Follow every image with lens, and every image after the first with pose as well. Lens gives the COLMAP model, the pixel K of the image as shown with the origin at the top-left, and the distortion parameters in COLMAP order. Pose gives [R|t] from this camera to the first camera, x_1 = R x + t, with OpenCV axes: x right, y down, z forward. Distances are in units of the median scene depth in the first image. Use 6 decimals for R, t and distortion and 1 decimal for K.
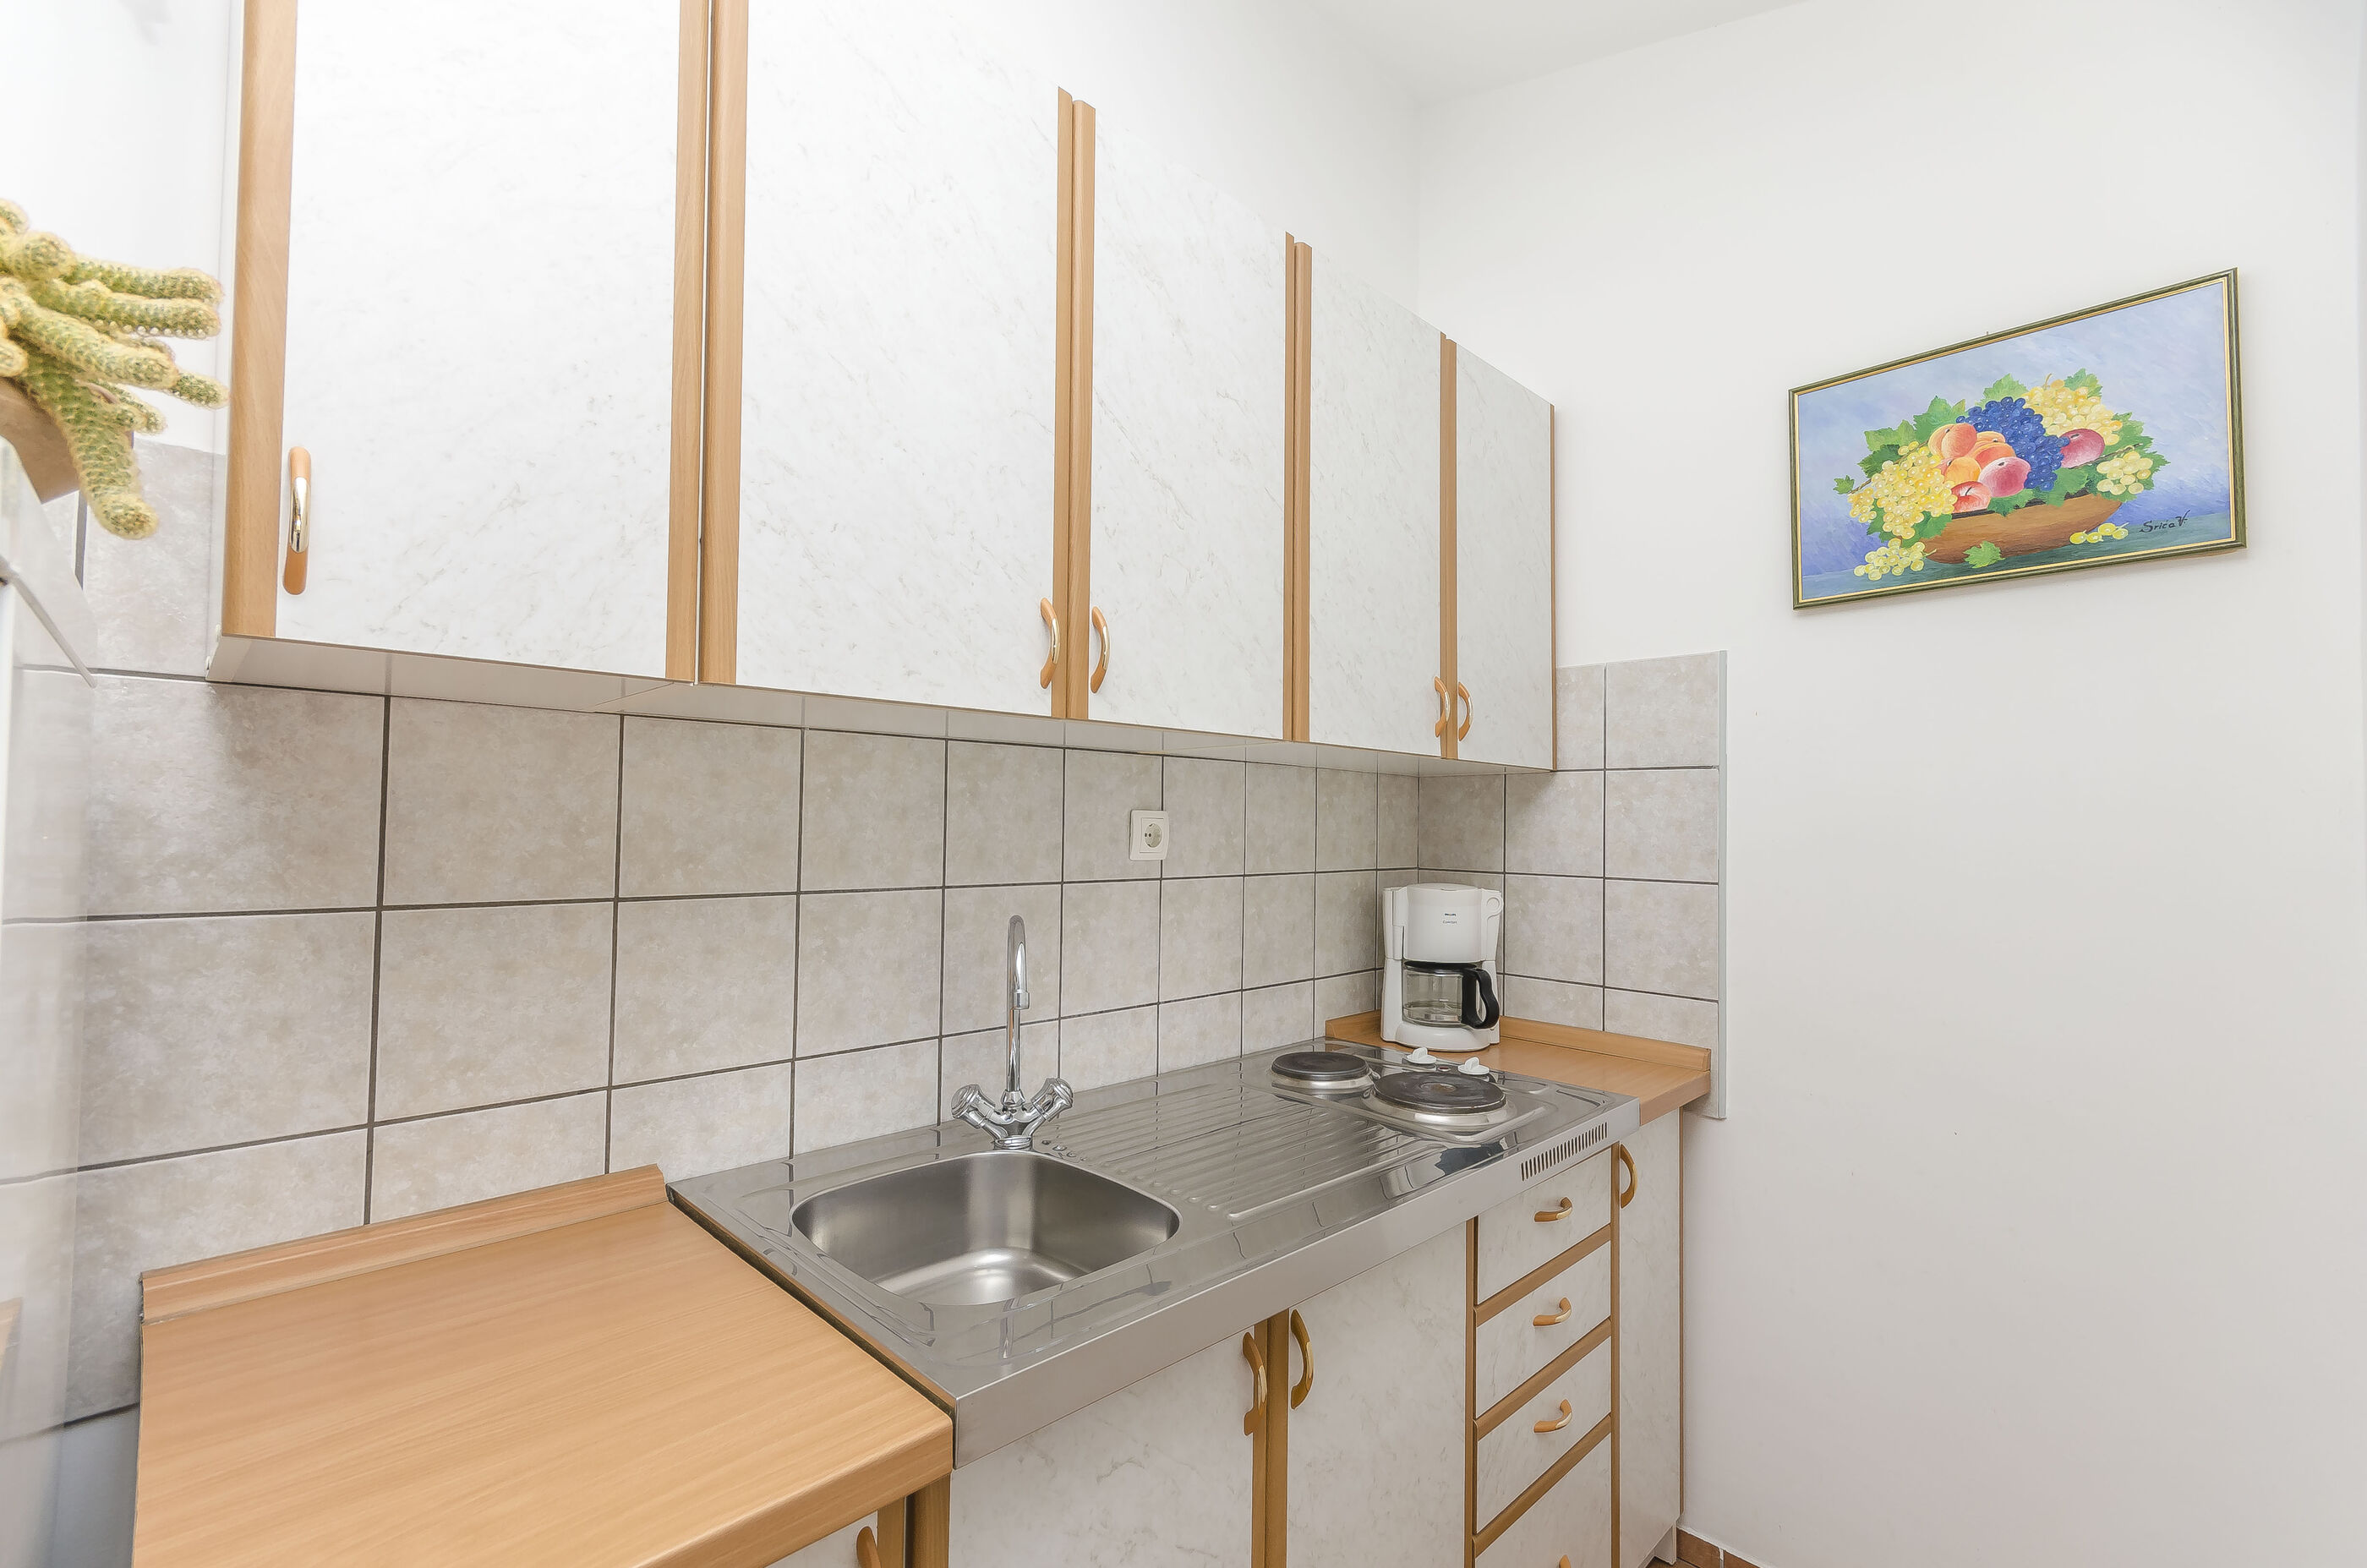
lens RADIAL K [[1041.9, 0, 1185.4], [0, 1041.9, 796.6], [0, 0, 1]] dist [0.002498, 0.000043]
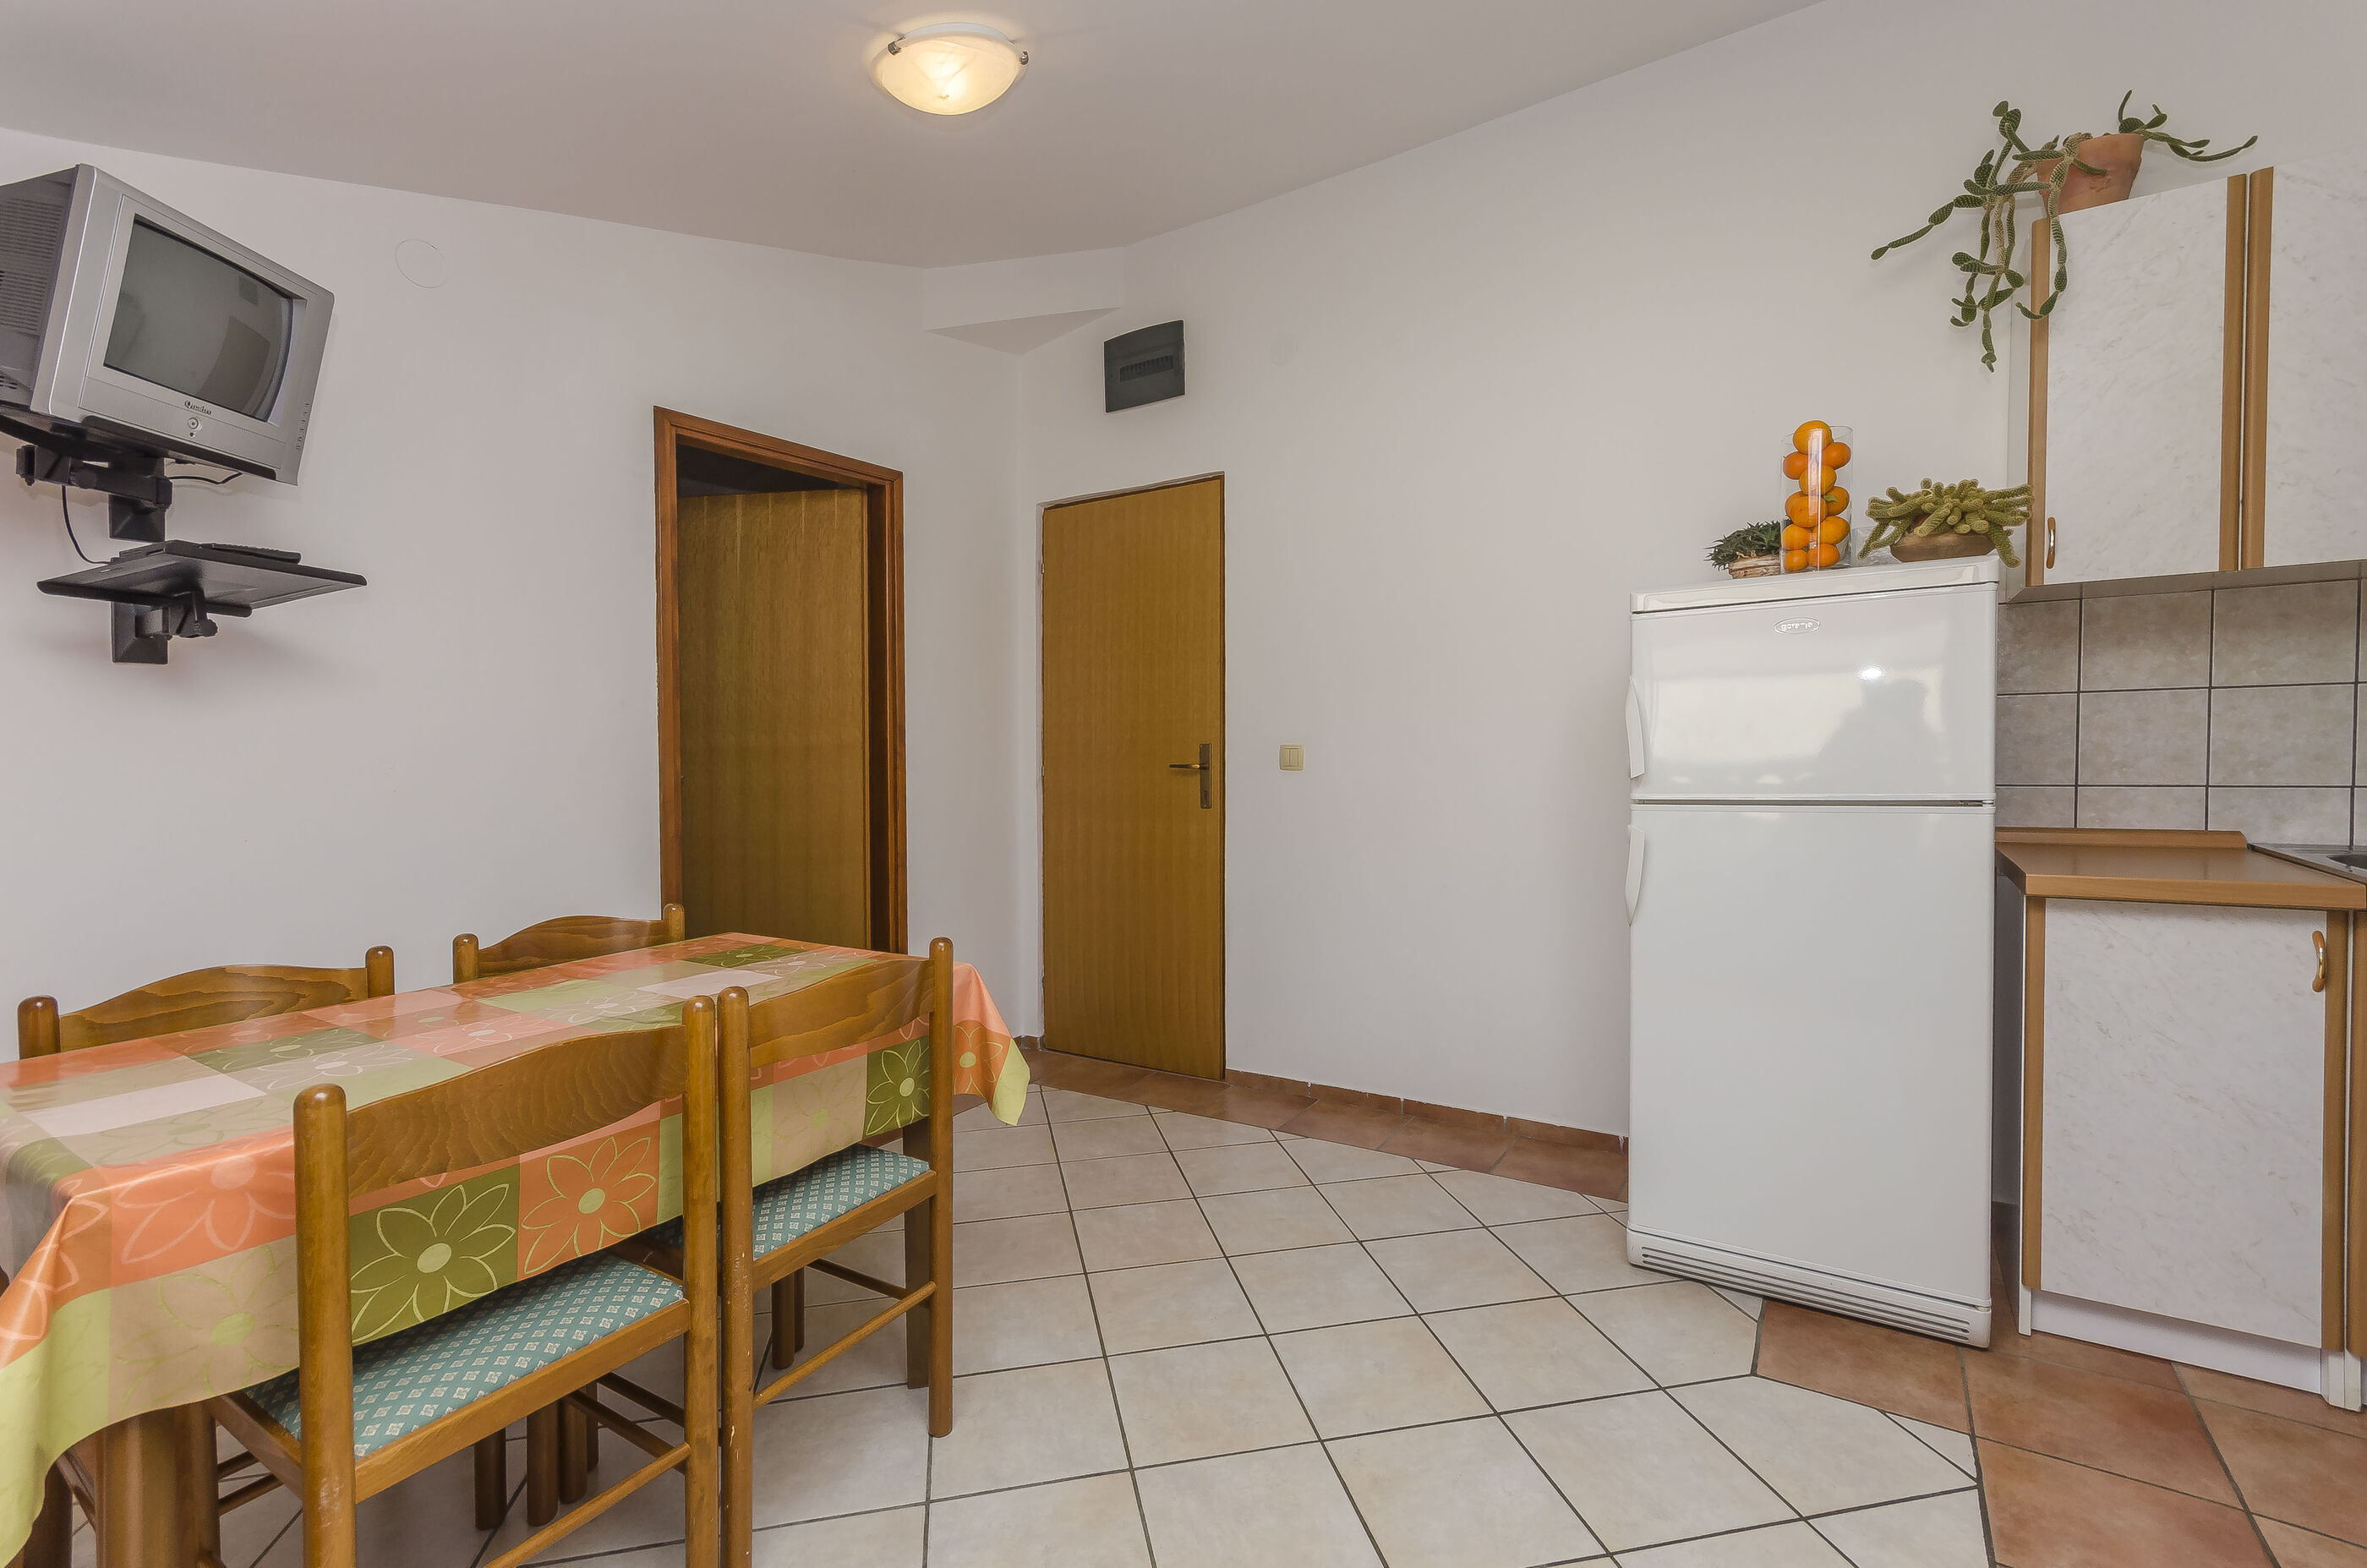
lens RADIAL K [[1041.9, 0, 1183.8], [0, 1041.9, 786.9], [0, 0, 1]] dist [0.002498, 0.000043]
pose [[0.220314, 0.040598, -0.974584, 0.653029], [0.062124, 0.996521, 0.055556, 0.043543], [0.973449, -0.072785, 0.217026, -0.899465]]
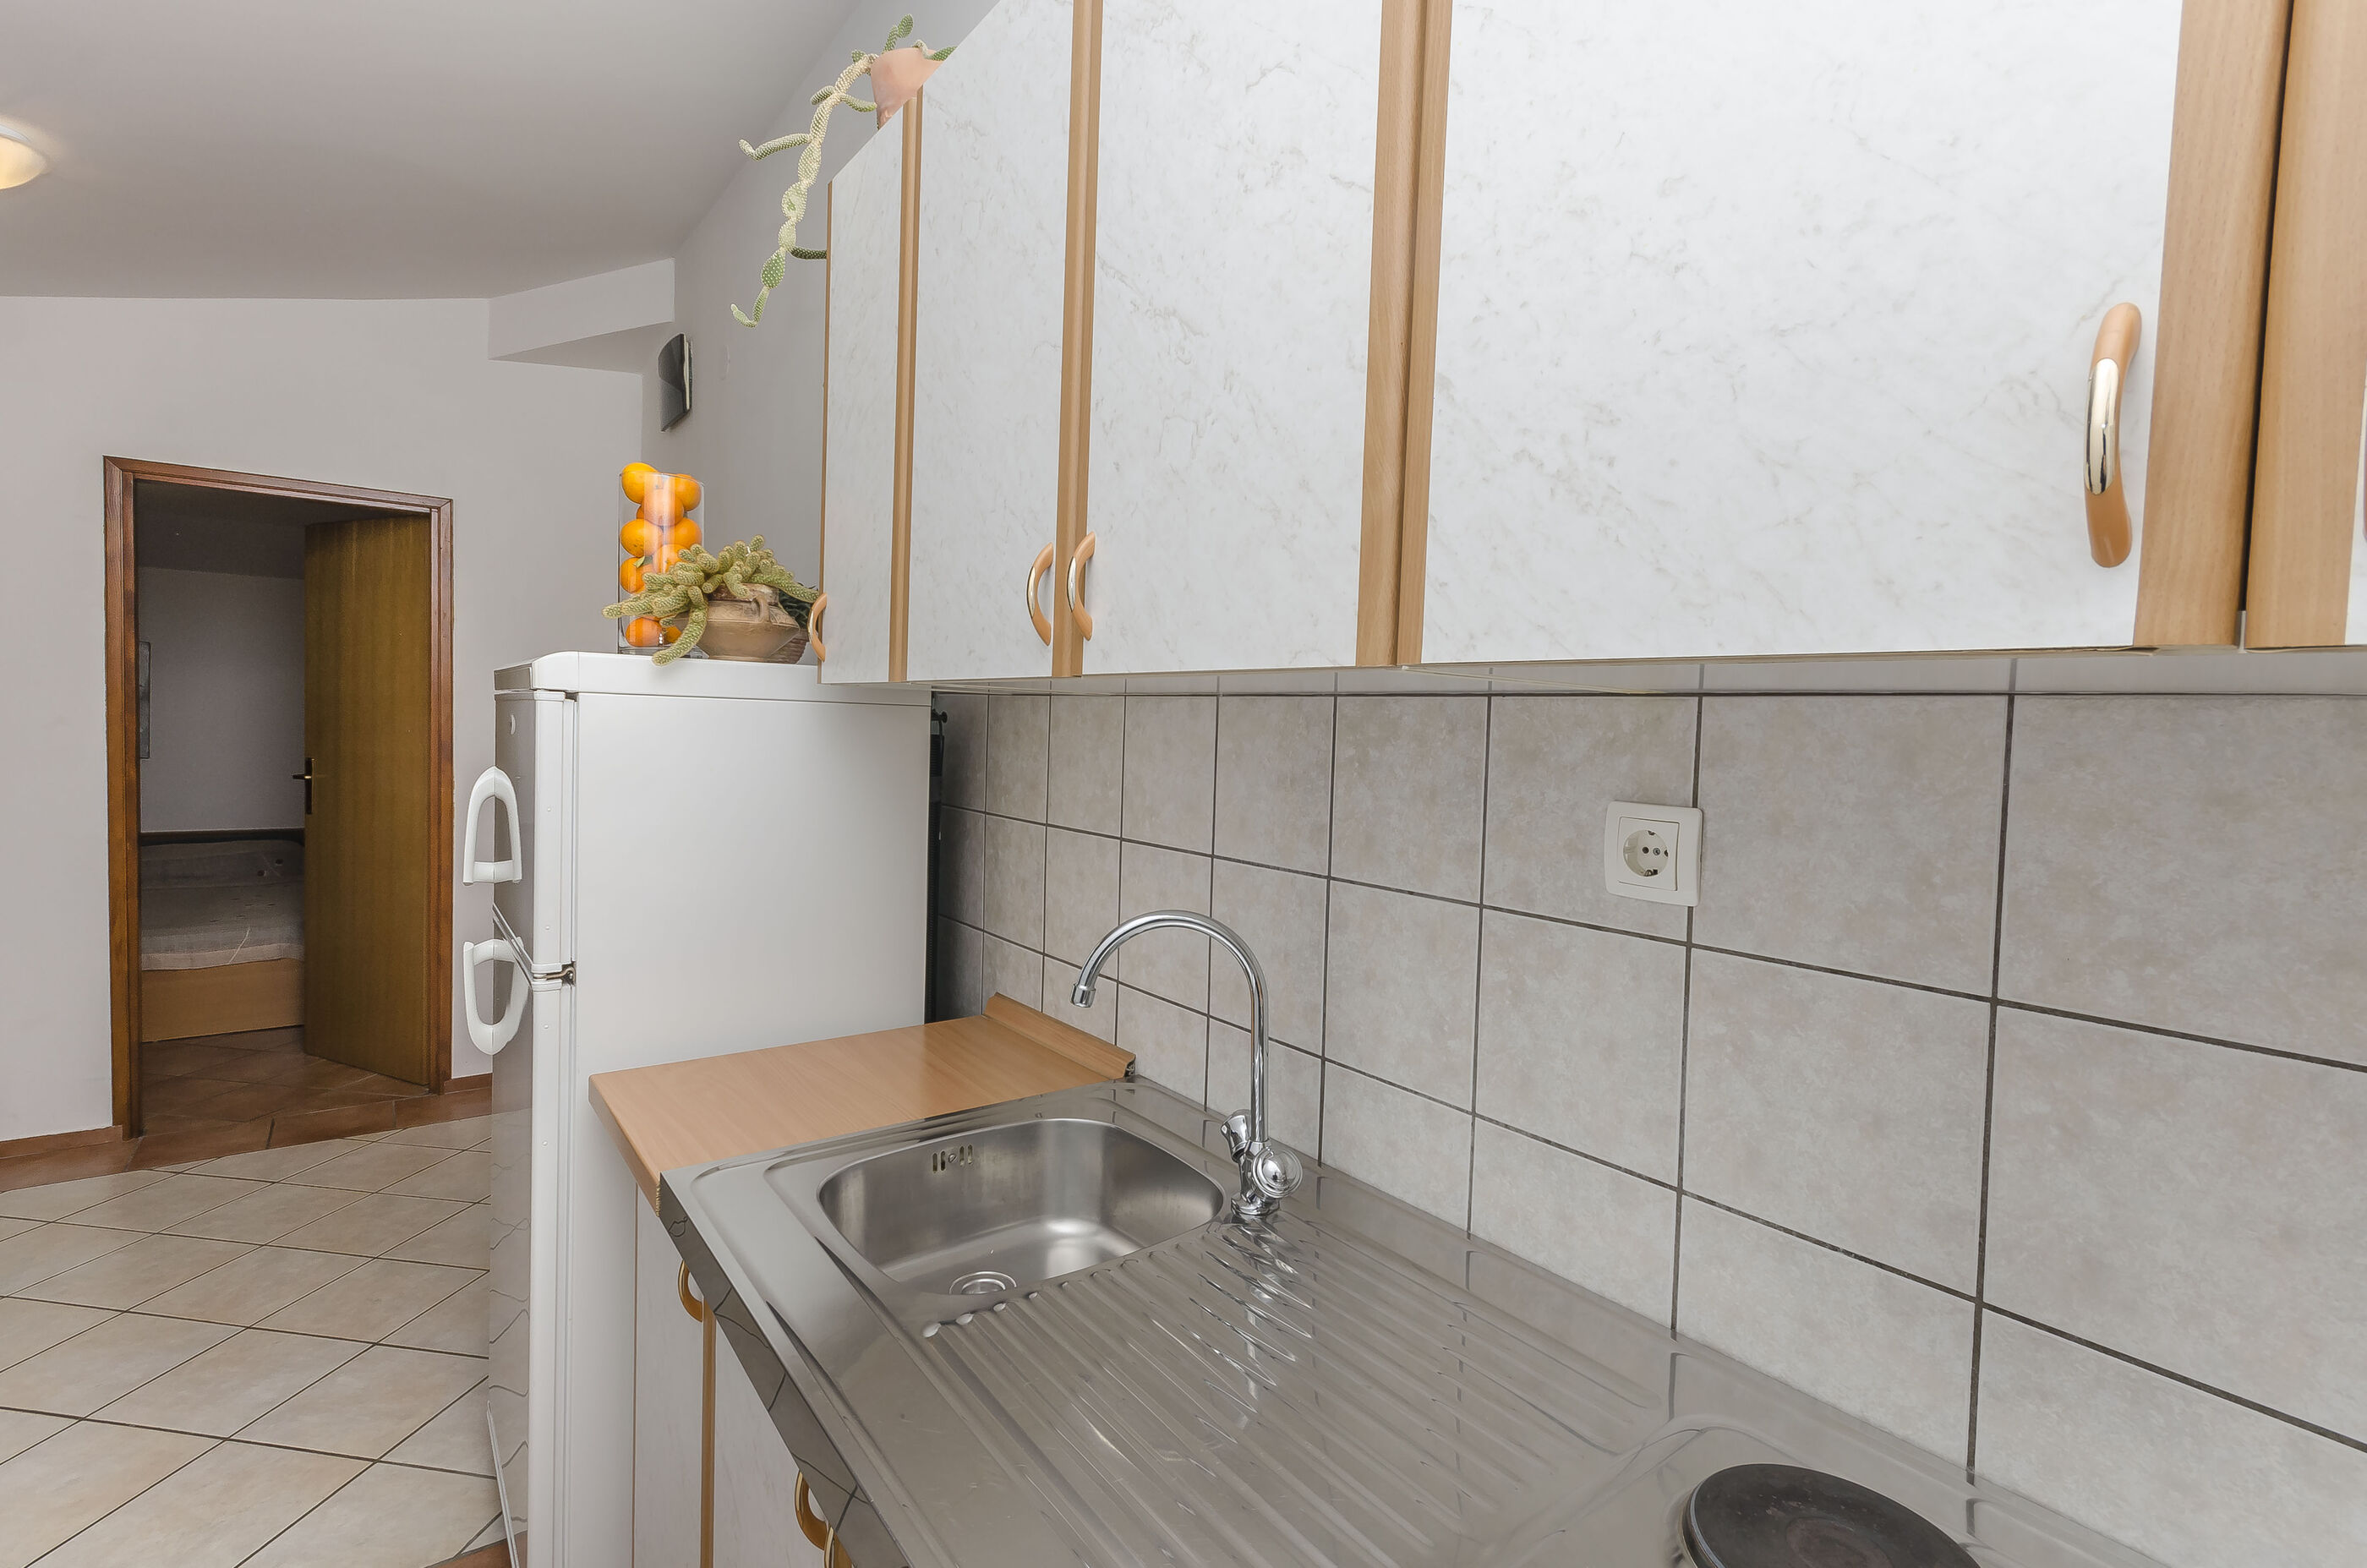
lens RADIAL K [[1041.9, 0, 1212.5], [0, 1041.9, 752.5], [0, 0, 1]] dist [0.002498, 0.000043]
pose [[-0.086908, 0.011199, -0.996153, 0.543099], [-0.007276, 0.999903, 0.011876, -0.018475], [0.996190, 0.008280, -0.086818, 0.903947]]
